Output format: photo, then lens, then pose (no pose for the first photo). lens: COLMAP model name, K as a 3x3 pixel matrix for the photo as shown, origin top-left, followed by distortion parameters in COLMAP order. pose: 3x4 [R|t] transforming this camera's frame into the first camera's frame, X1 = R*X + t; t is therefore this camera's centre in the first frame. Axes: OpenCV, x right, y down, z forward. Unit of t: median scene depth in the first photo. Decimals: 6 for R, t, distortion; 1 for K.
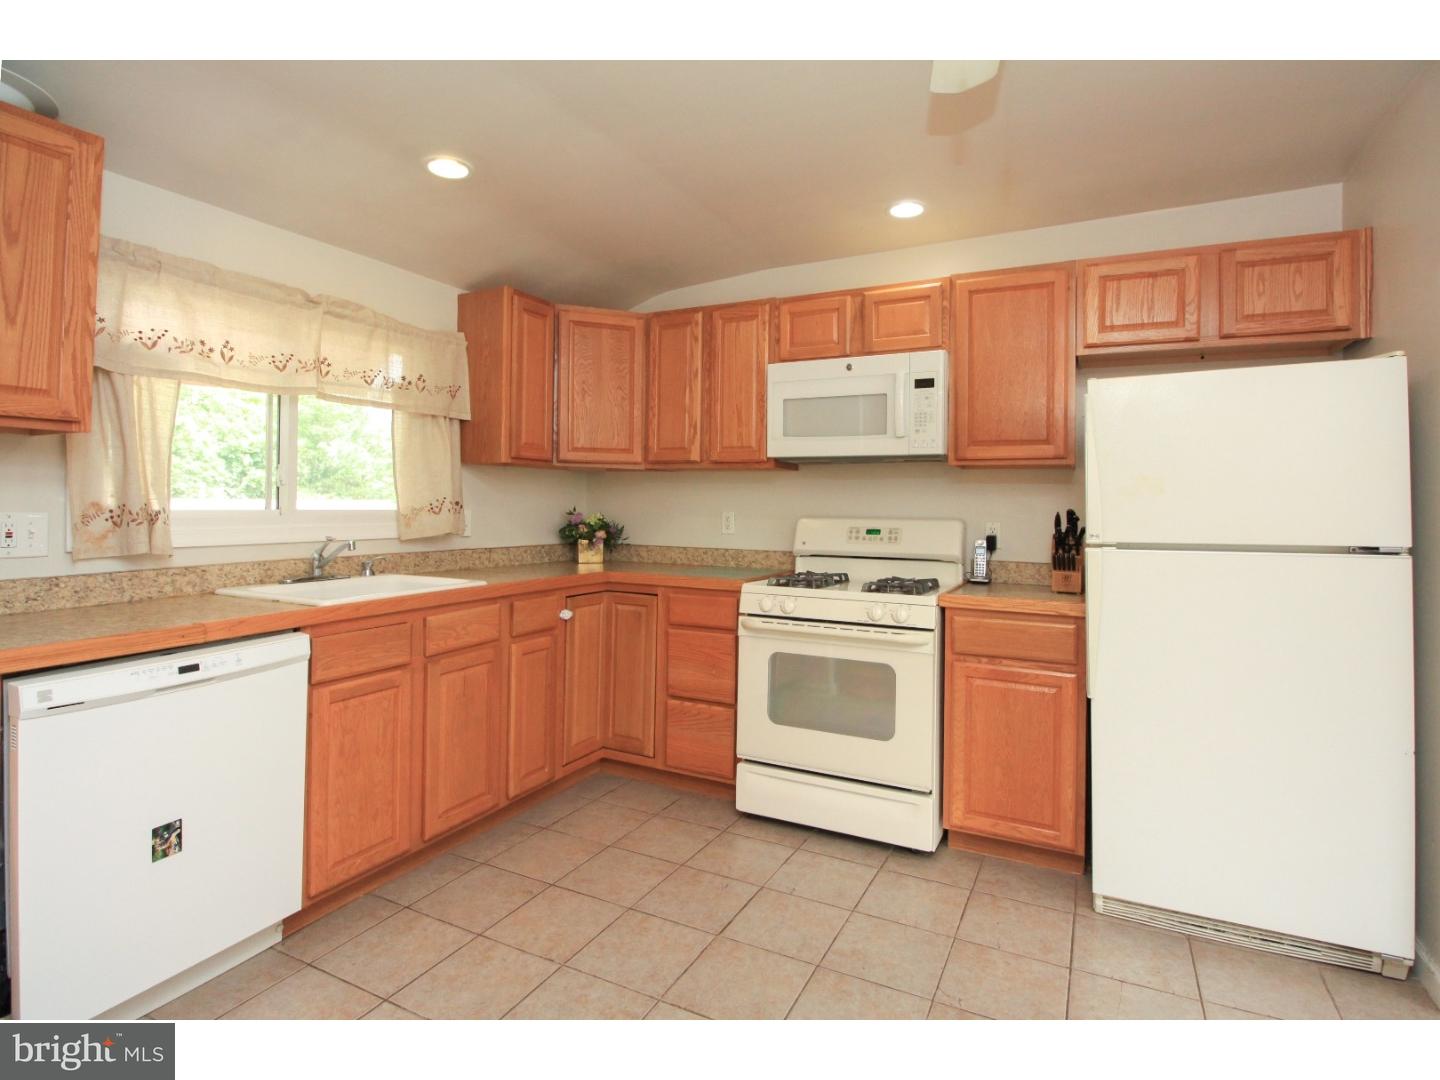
lens RADIAL K [[740.4, 0, 737.2], [0, 740.4, 493.1], [0, 0, 1]] dist [0.005646, -0.000274]
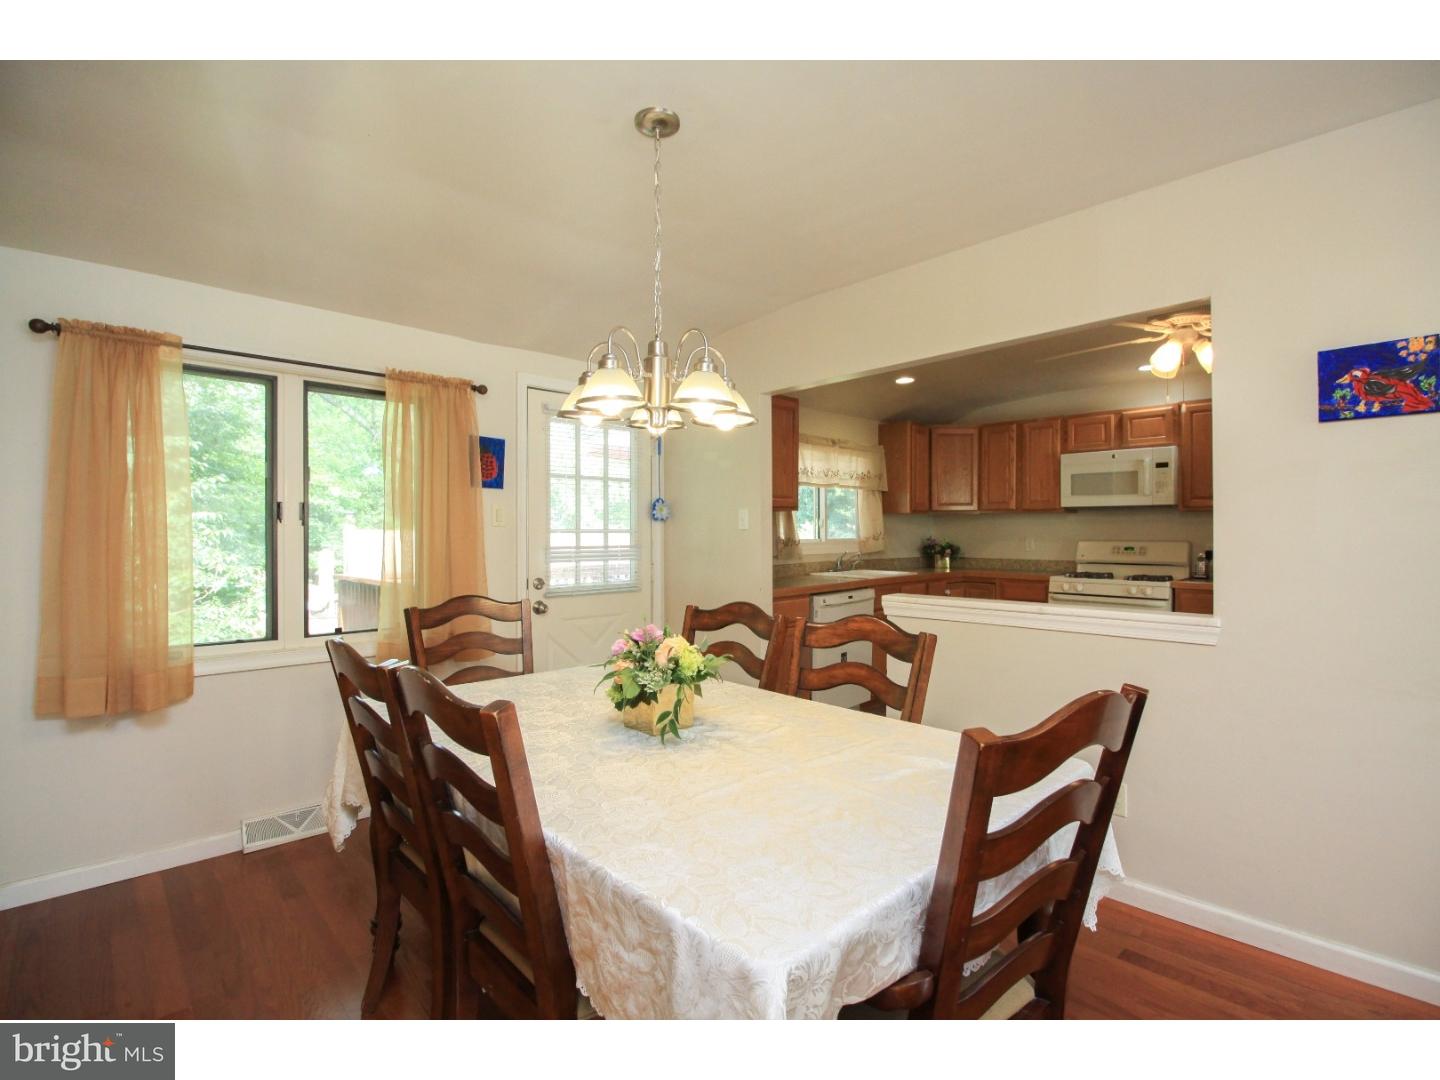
lens RADIAL K [[674.2, 0, 726.5], [0, 674.2, 532.5], [0, 0, 1]] dist [0.001883, -0.000240]
pose [[0.942106, -0.011753, -0.335110, -0.183153], [0.018005, 0.999717, 0.015556, -0.028234], [0.334832, -0.020689, 0.942051, -0.841226]]
